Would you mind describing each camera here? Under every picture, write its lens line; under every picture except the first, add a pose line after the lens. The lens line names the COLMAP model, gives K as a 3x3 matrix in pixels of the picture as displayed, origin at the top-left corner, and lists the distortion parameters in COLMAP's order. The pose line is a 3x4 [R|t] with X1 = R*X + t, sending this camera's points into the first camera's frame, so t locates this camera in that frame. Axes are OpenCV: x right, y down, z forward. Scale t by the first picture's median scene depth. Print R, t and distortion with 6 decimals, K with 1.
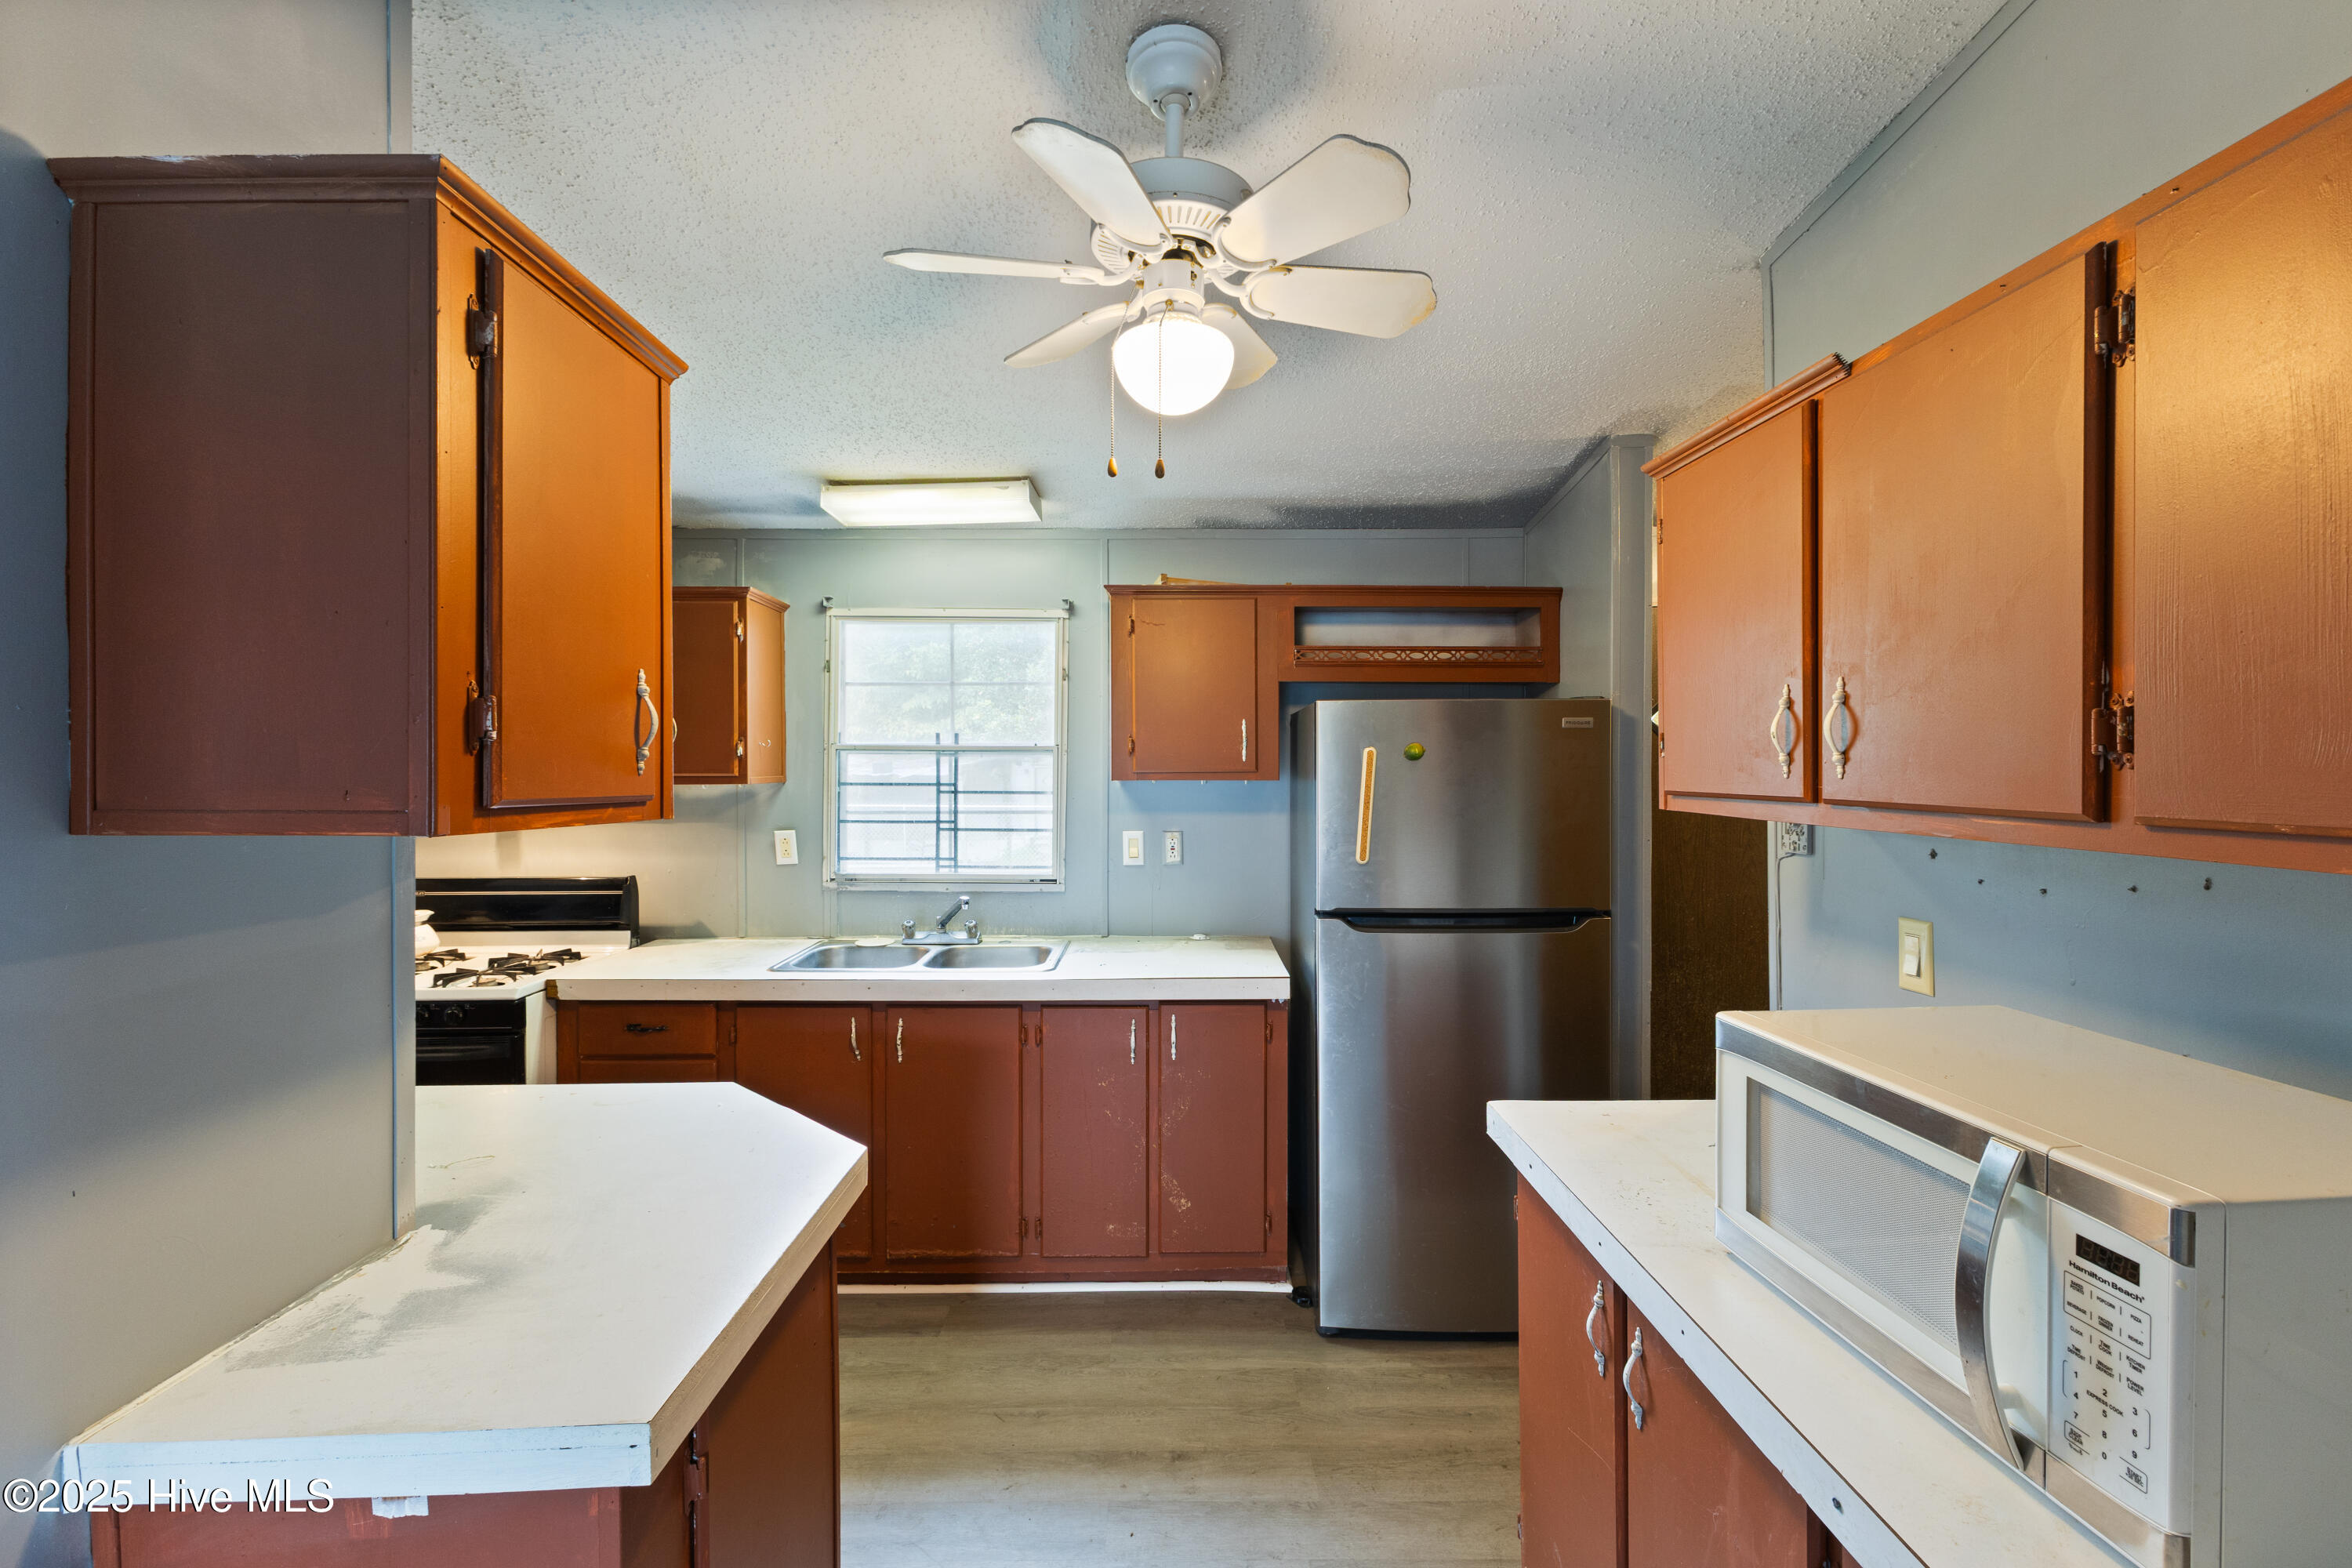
lens RADIAL K [[1015.3, 0, 1172.8], [0, 1015.3, 772.6], [0, 0, 1]] dist [0.000388, 0.000196]
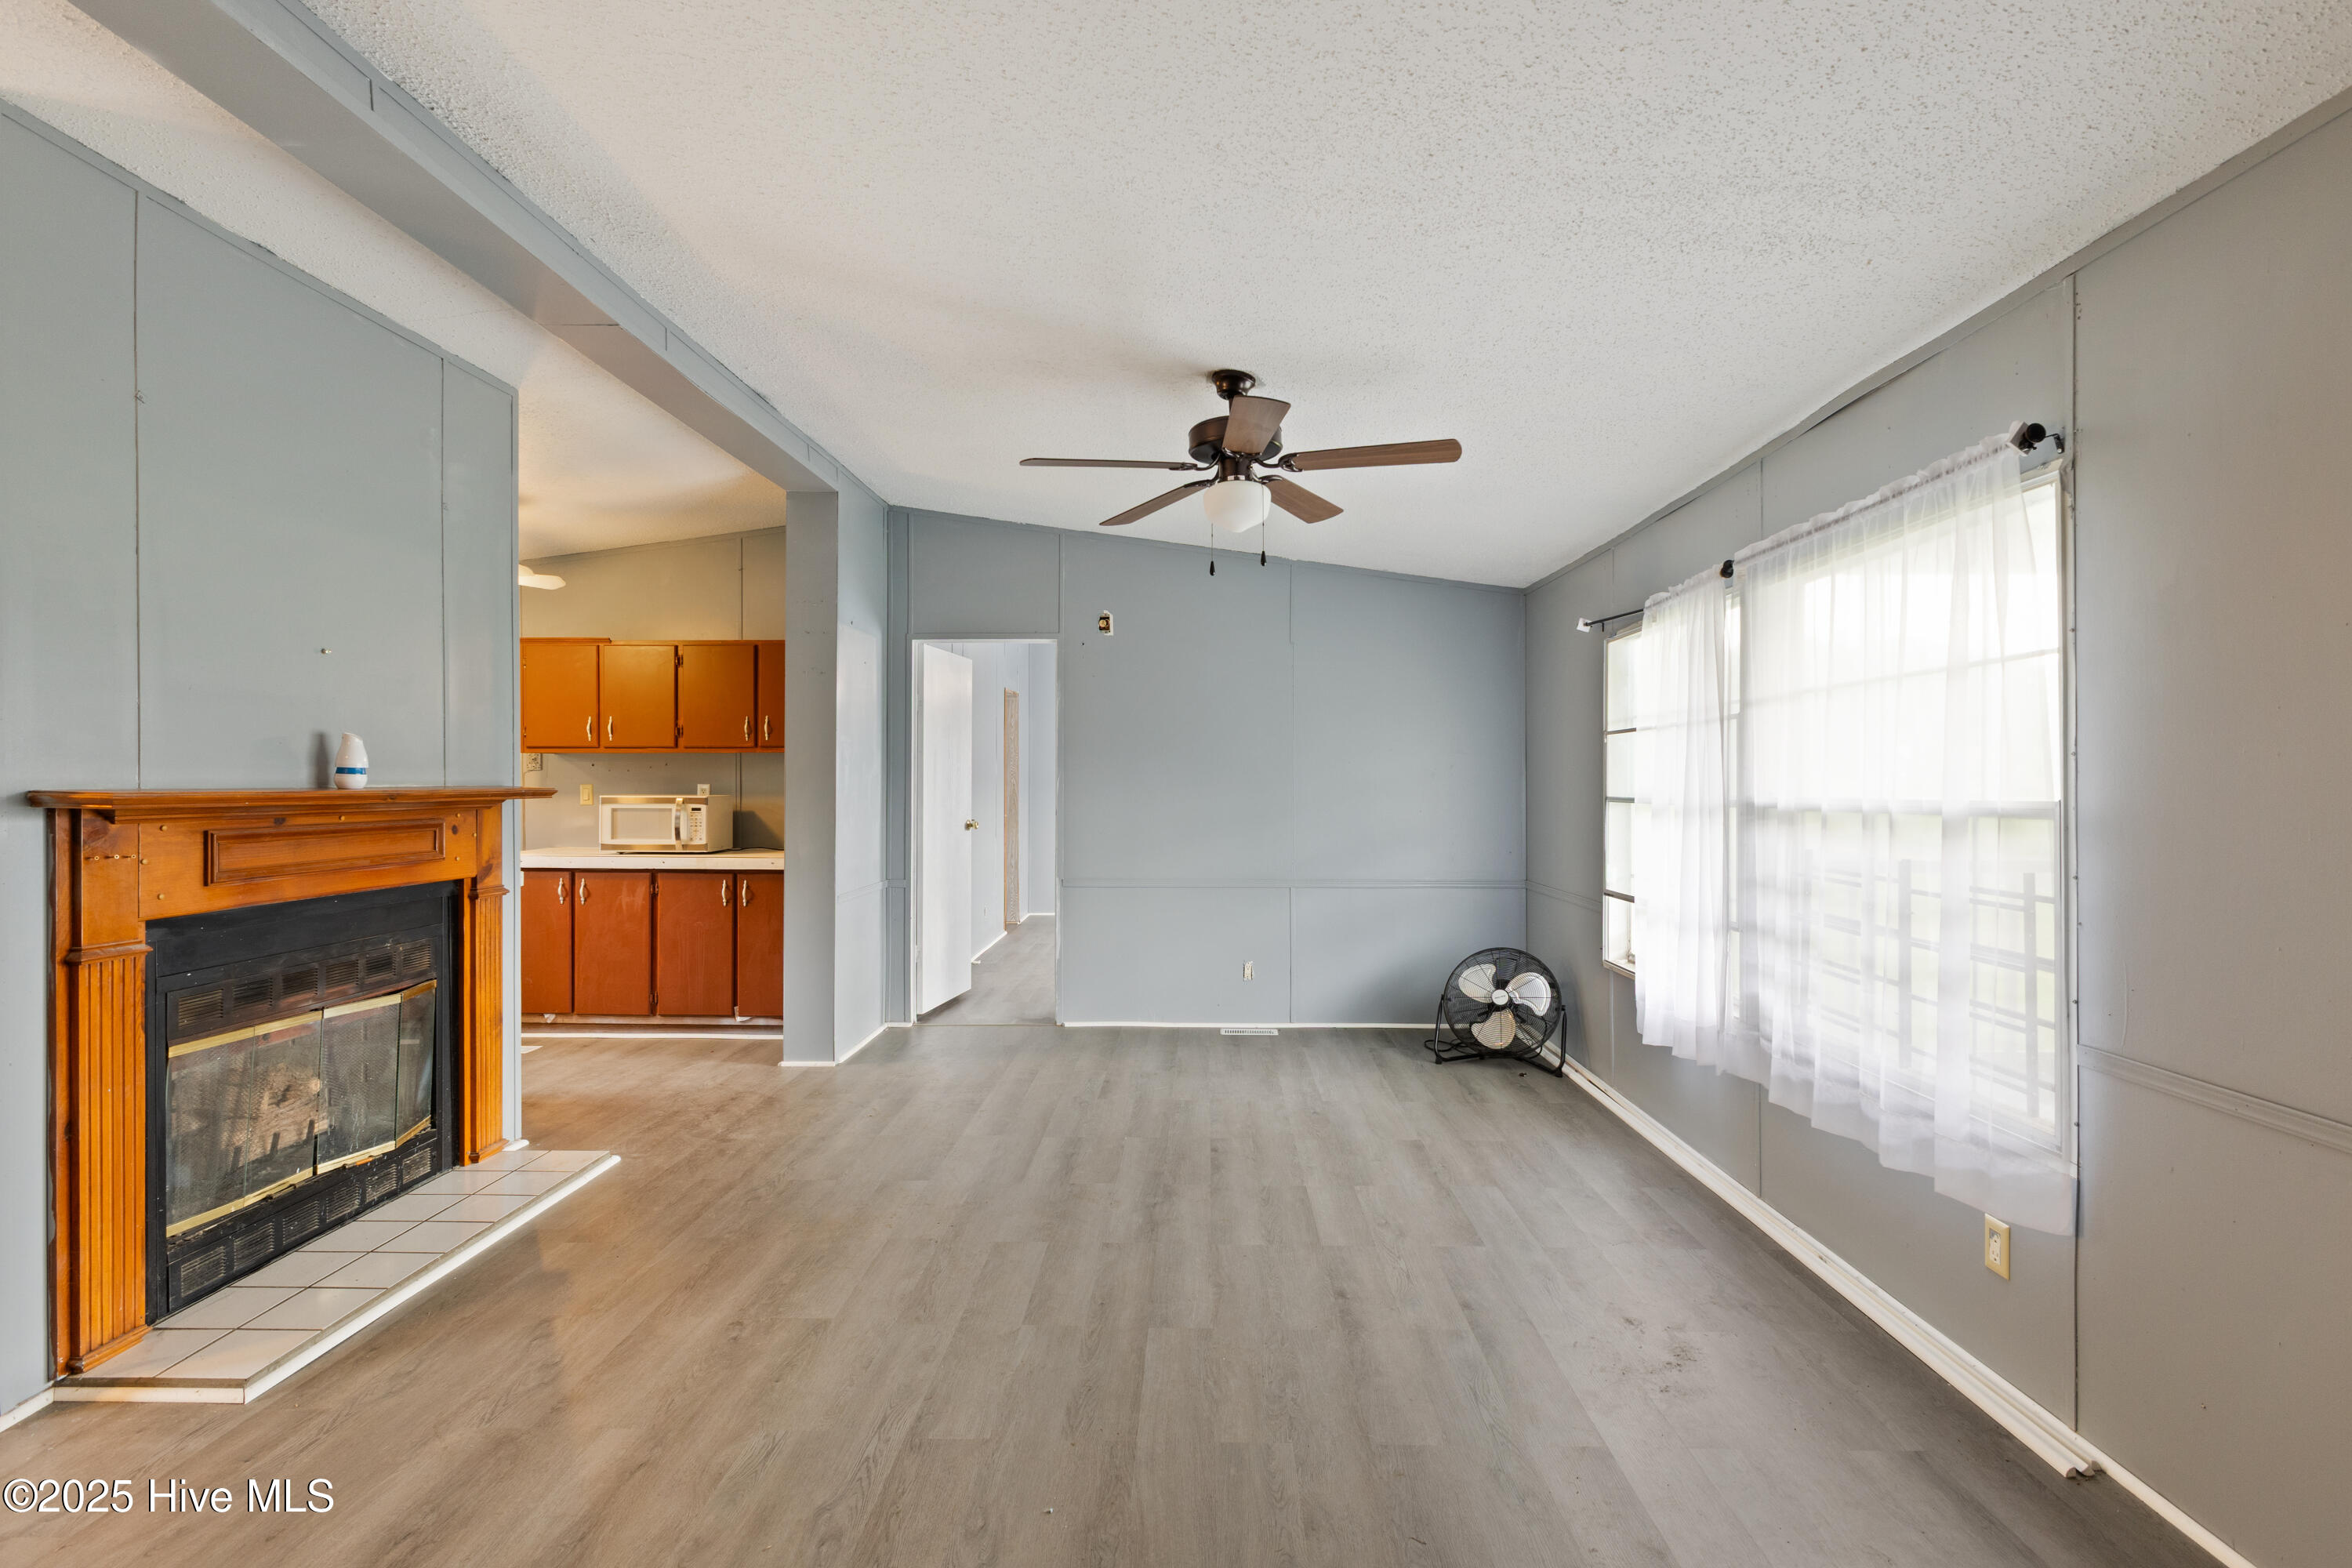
lens RADIAL K [[1148.8, 0, 1176.9], [0, 1148.8, 786.4], [0, 0, 1]] dist [0.001123, 0.000222]
pose [[0.032228, -0.003961, 0.999473, -1.460683], [0.006282, 0.999973, 0.003760, 0.069843], [-0.999461, 0.006157, 0.032252, -0.539658]]
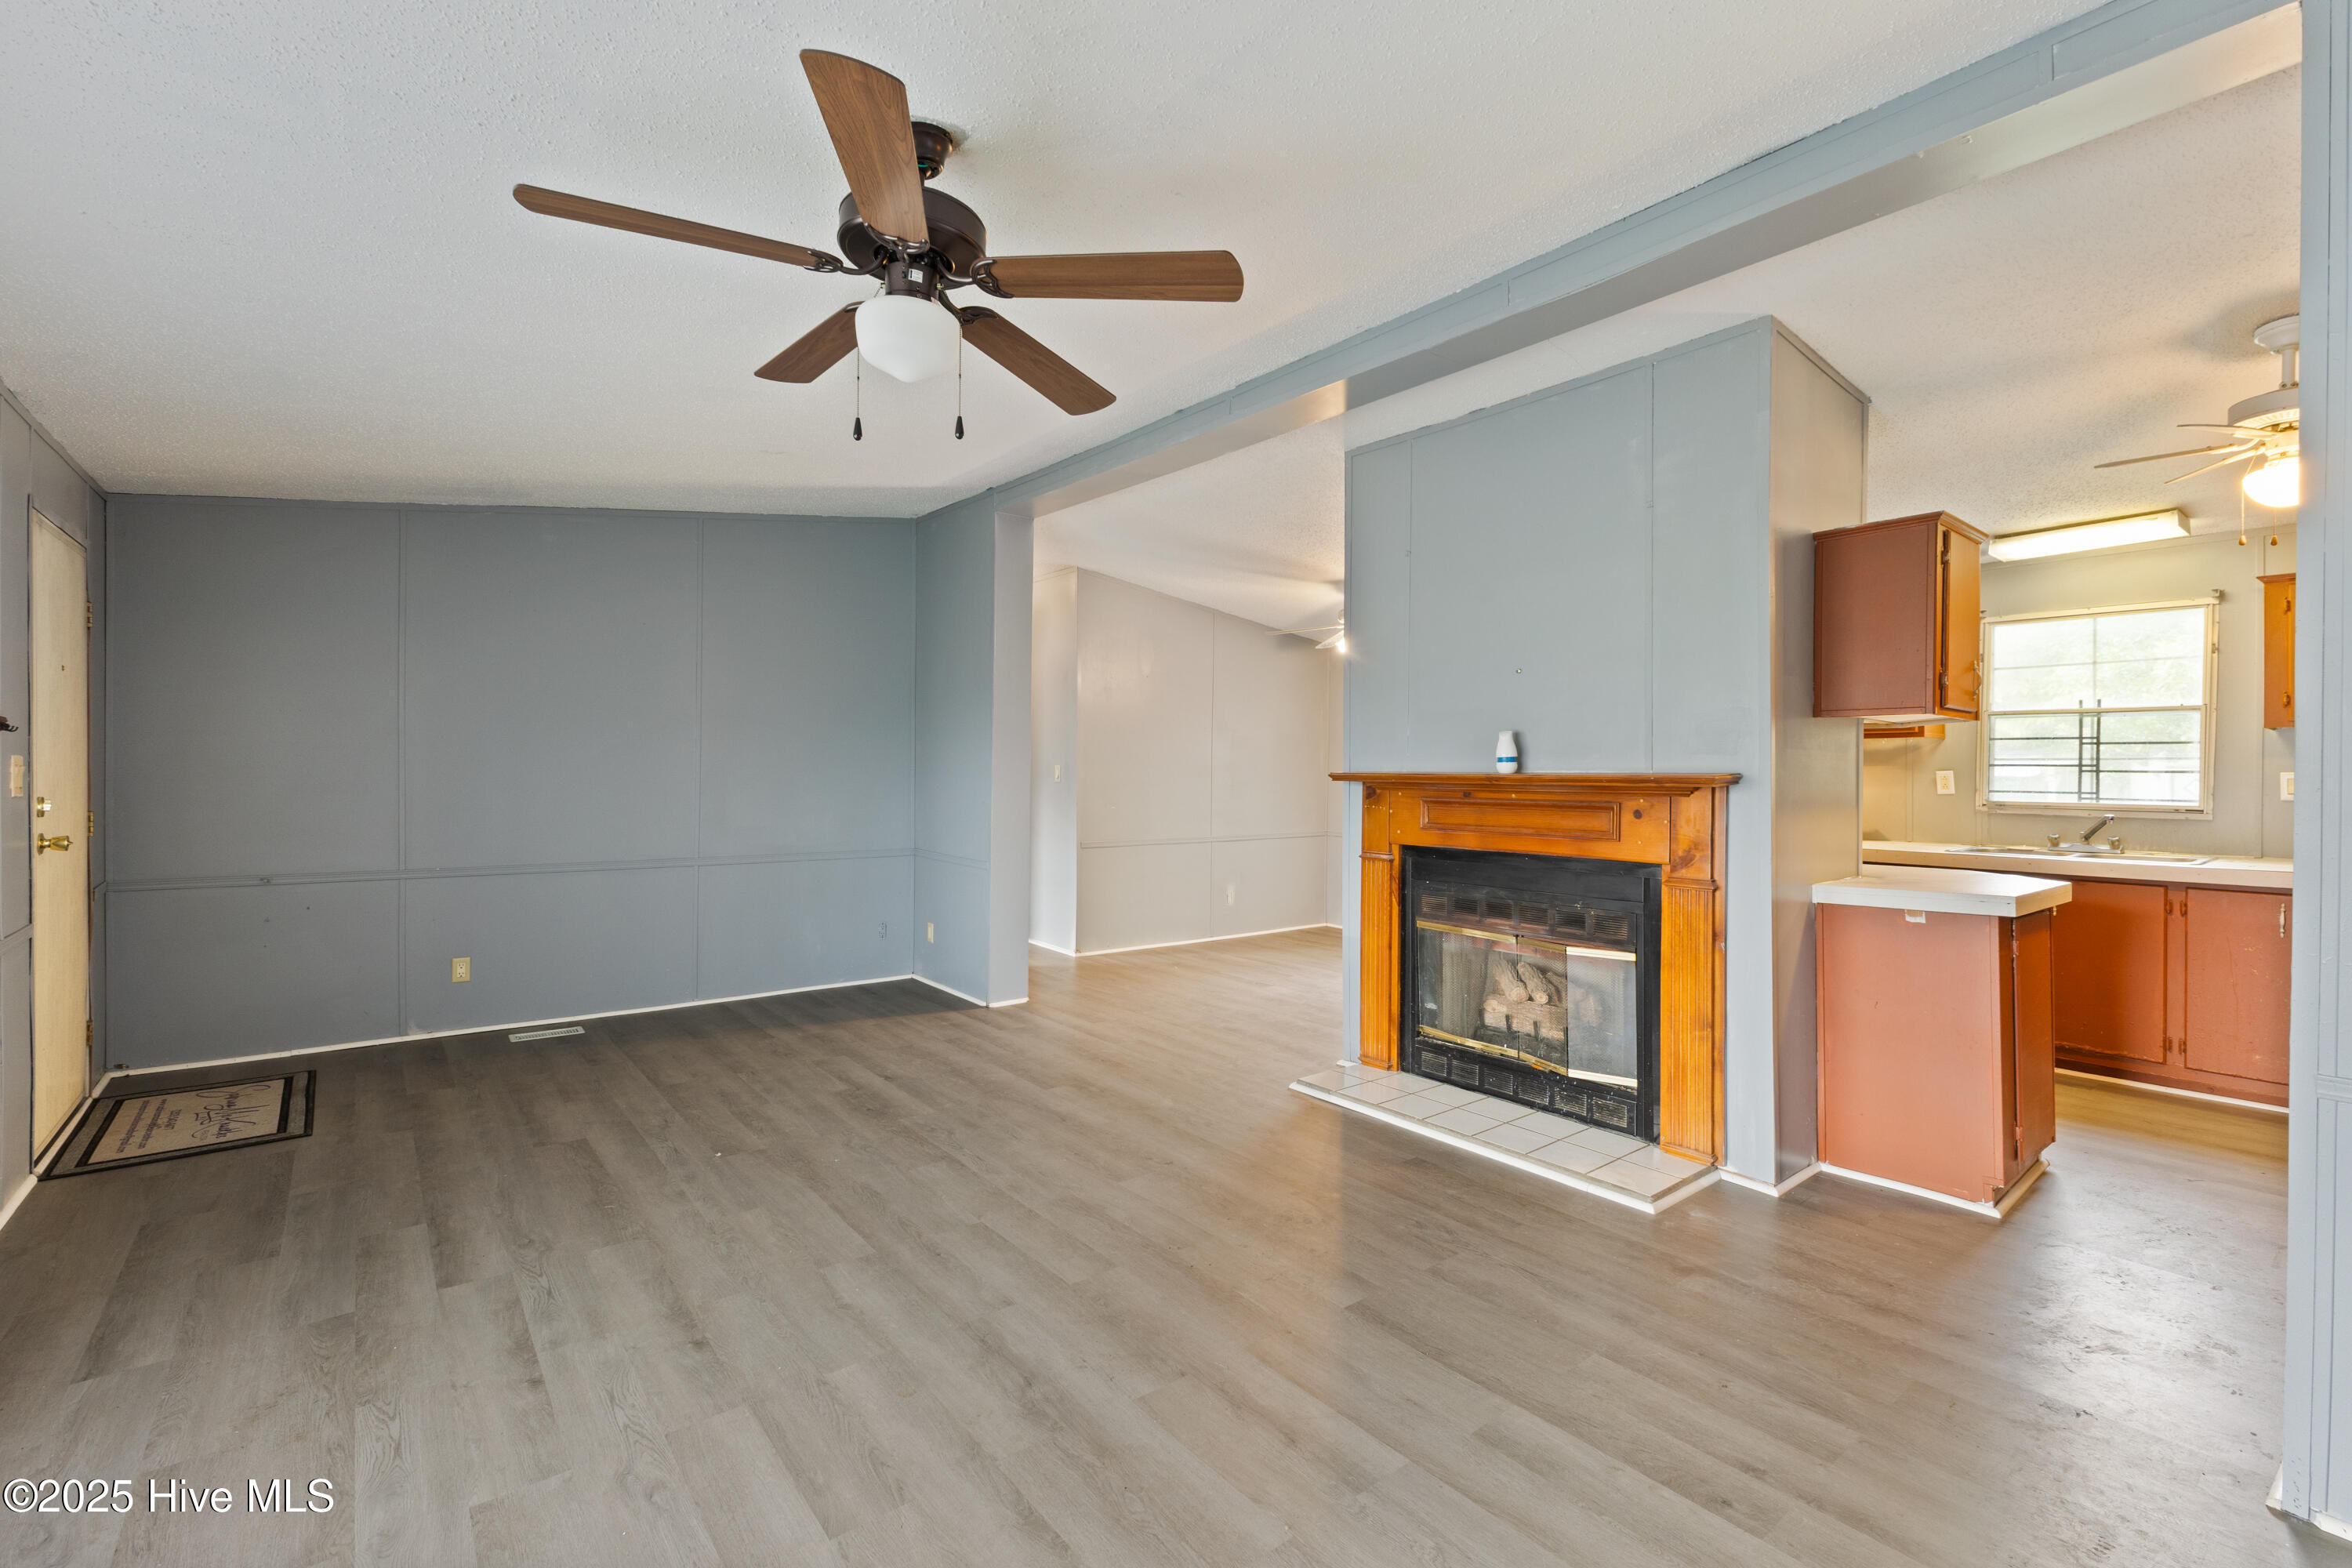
lens RADIAL K [[1015.3, 0, 1176.4], [0, 1015.3, 772.1], [0, 0, 1]] dist [0.000388, 0.000196]
pose [[0.613928, 0.005490, -0.789343, 0.099462], [-0.012701, 0.999915, -0.002924, 0.077786], [0.789260, 0.011821, 0.613946, -0.795733]]
